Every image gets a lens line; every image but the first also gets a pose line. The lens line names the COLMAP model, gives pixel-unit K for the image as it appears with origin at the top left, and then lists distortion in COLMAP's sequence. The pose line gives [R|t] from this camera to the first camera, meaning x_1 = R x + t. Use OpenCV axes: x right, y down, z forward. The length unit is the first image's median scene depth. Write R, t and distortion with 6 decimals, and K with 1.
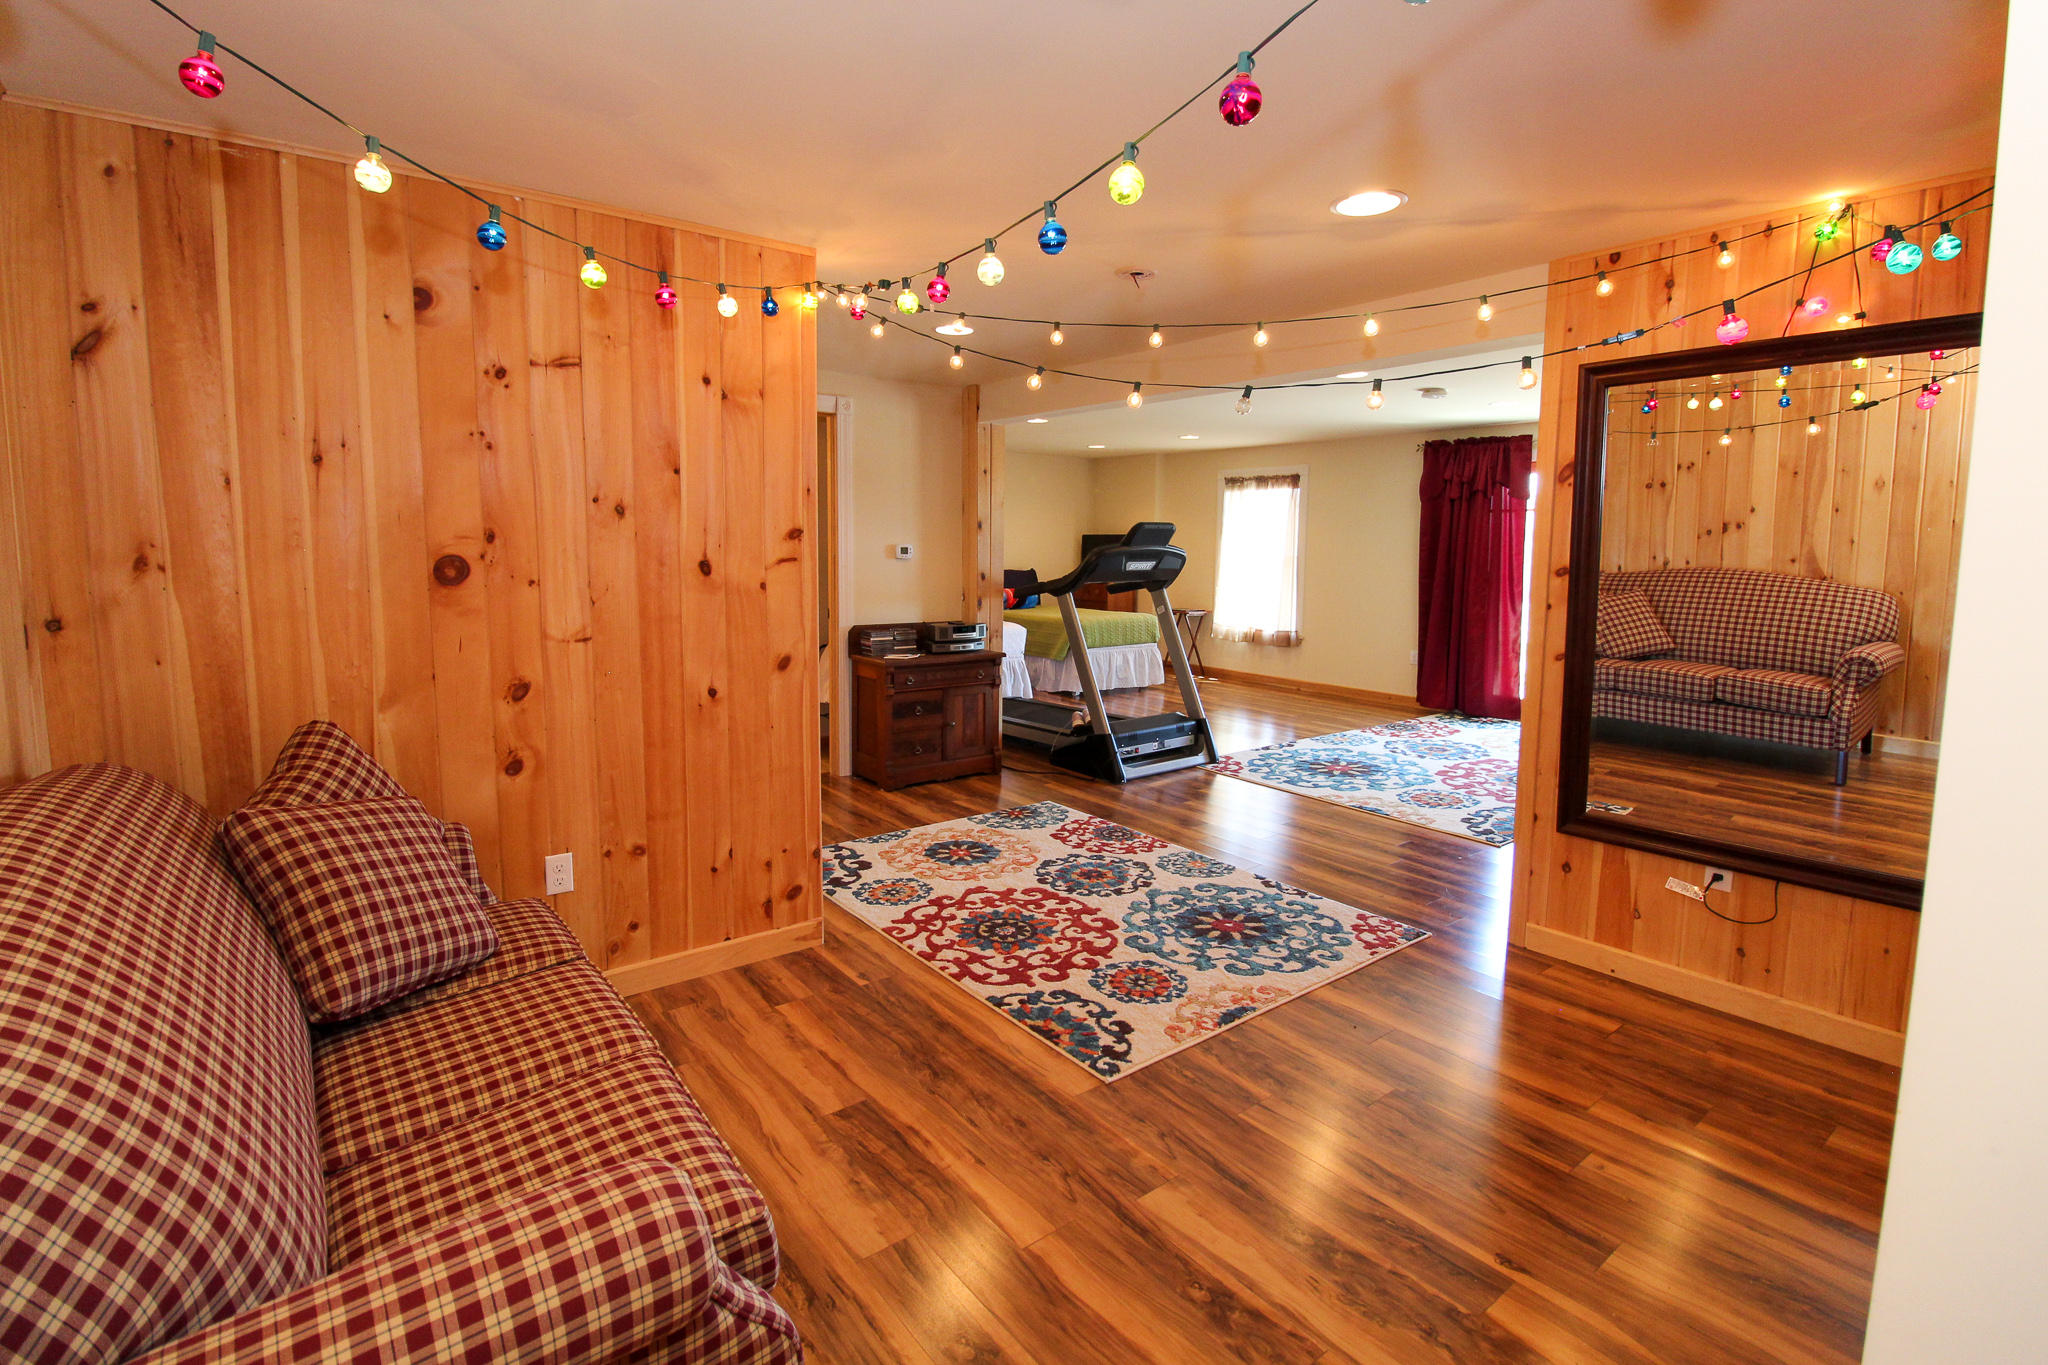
lens RADIAL K [[973.1, 0, 1022.9], [0, 973.1, 670.9], [0, 0, 1]] dist [-0.026289, -0.000849]
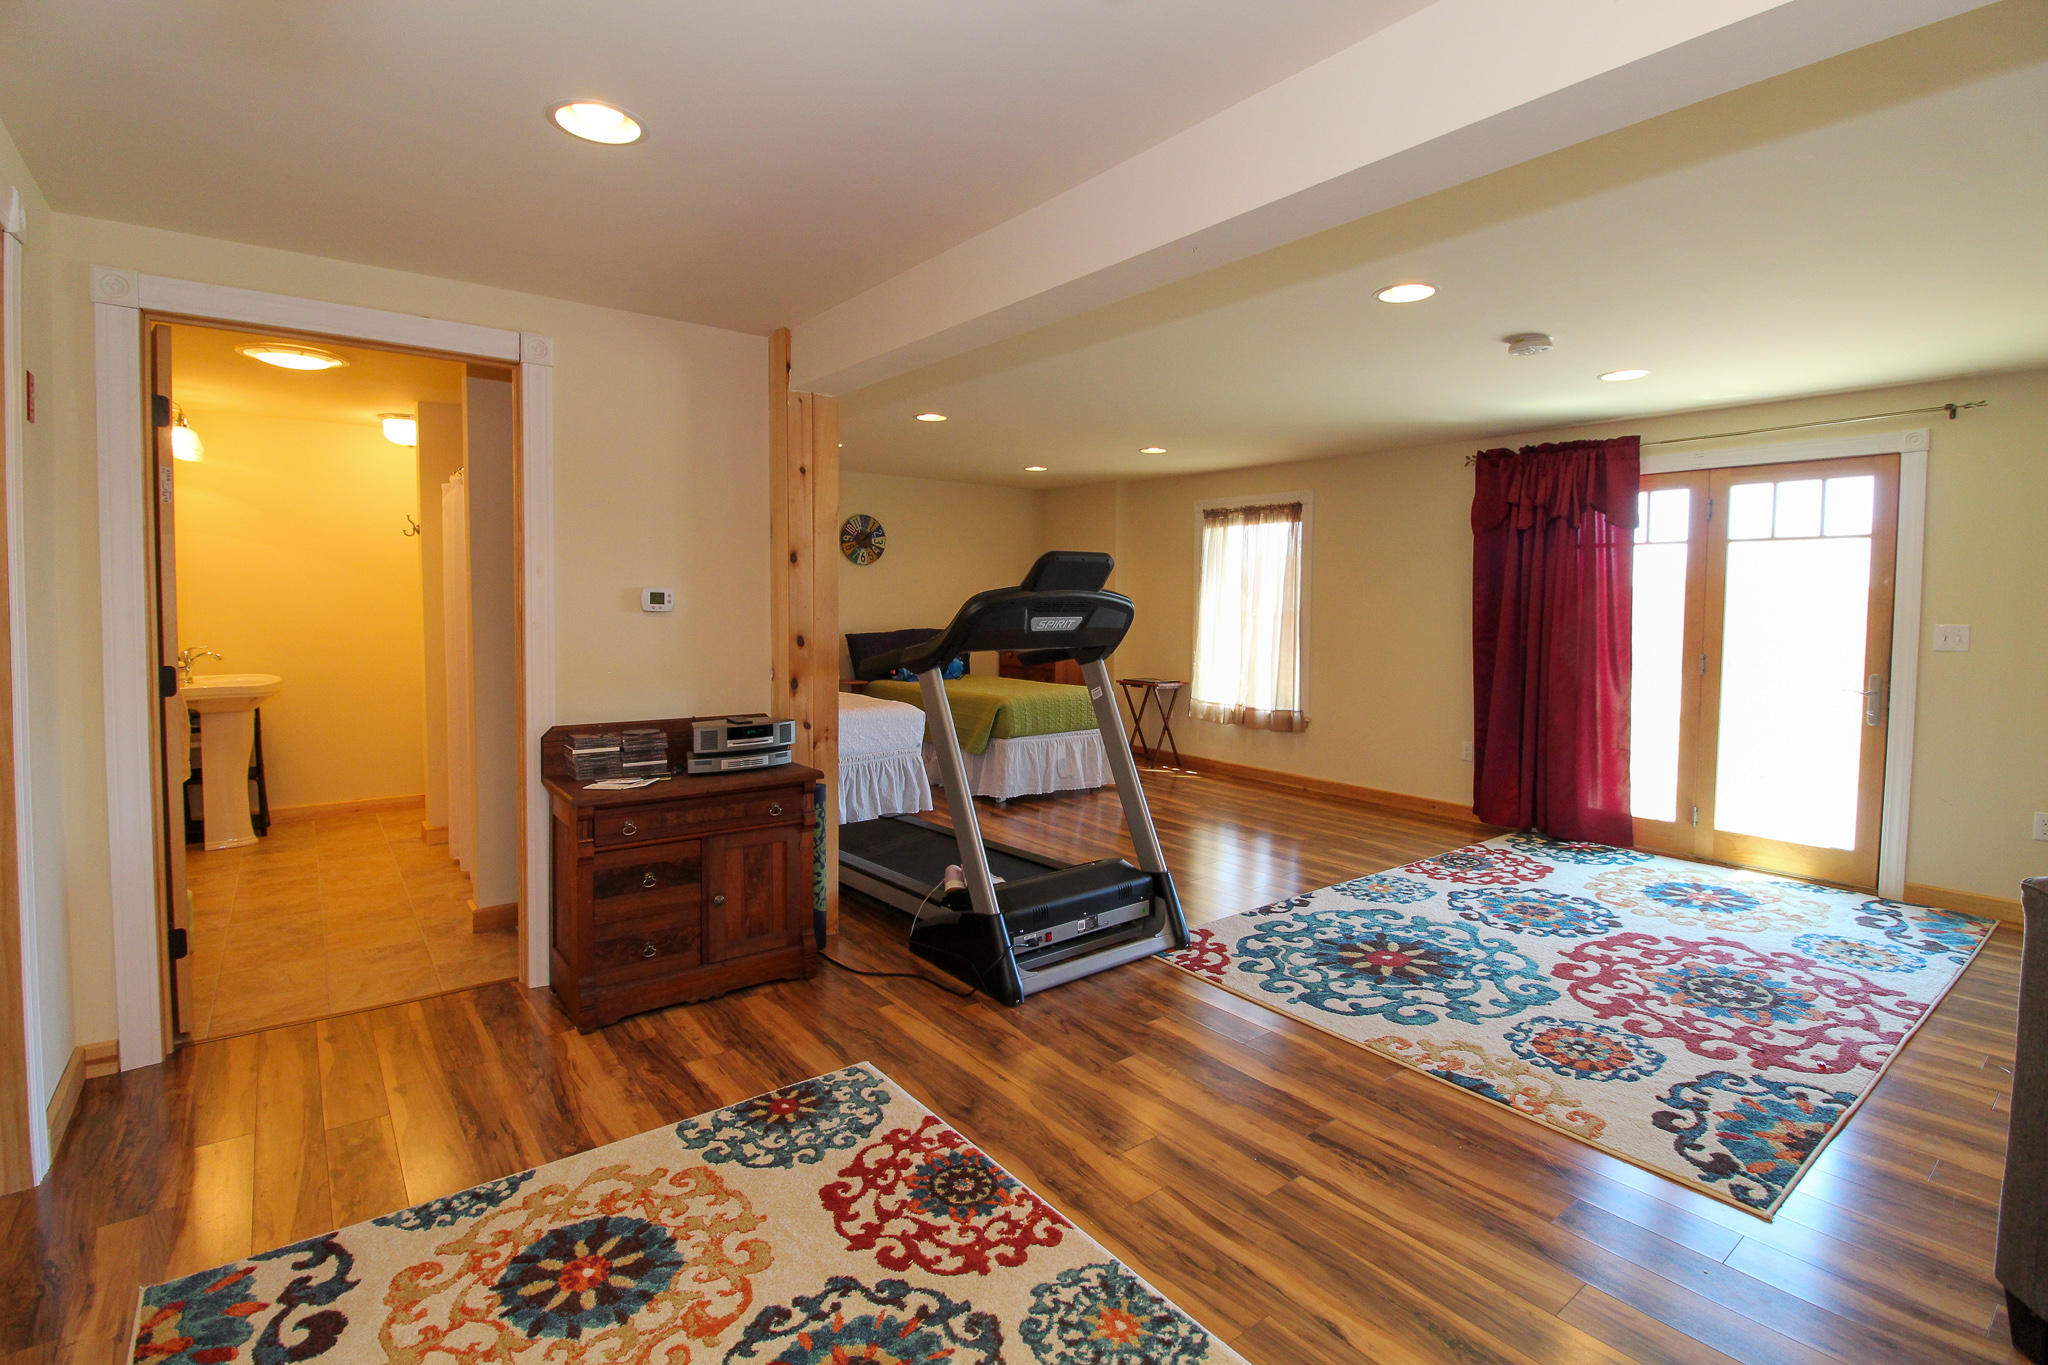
lens RADIAL K [[973.1, 0, 1021.8], [0, 973.1, 668.6], [0, 0, 1]] dist [-0.026289, -0.000849]
pose [[0.999955, 0.000707, 0.009449, 0.091255], [-0.000140, 0.998204, -0.059899, -0.042795], [-0.009474, 0.059895, 0.998160, 0.386688]]
